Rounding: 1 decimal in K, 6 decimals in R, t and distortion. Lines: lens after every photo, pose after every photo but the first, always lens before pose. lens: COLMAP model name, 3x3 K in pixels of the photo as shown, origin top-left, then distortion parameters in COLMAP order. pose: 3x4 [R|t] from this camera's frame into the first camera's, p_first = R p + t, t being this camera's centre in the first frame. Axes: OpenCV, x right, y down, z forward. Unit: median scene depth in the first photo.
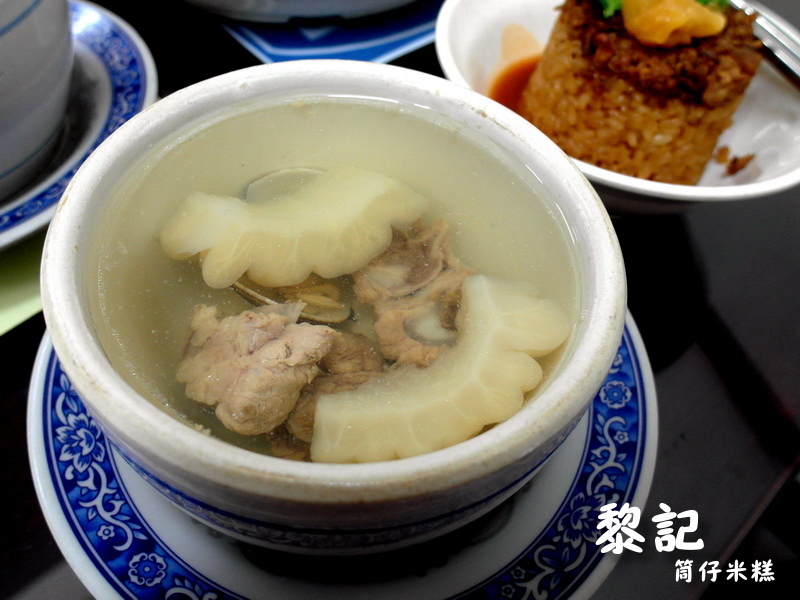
lens RADIAL K [[698.4, 0, 400.0], [0, 698.4, 300.0], [0, 0, 1]] dist [-0.049241, 0.002732]
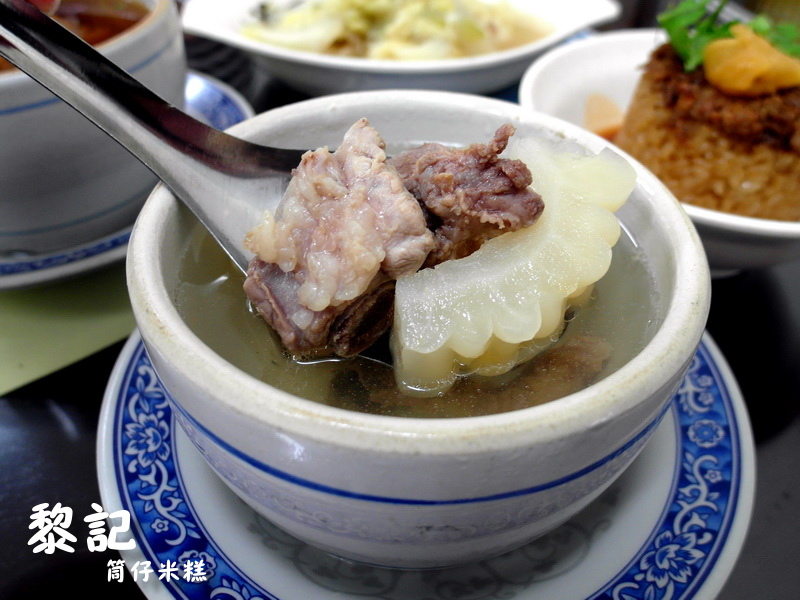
lens RADIAL K [[698.4, 0, 400.0], [0, 698.4, 300.0], [0, 0, 1]] dist [-0.049241, 0.002732]
pose [[0.990913, 0.029846, -0.131153, 0.024999], [-0.054763, 0.980117, -0.190714, 0.174524], [0.122853, 0.196163, 0.972845, 0.026670]]
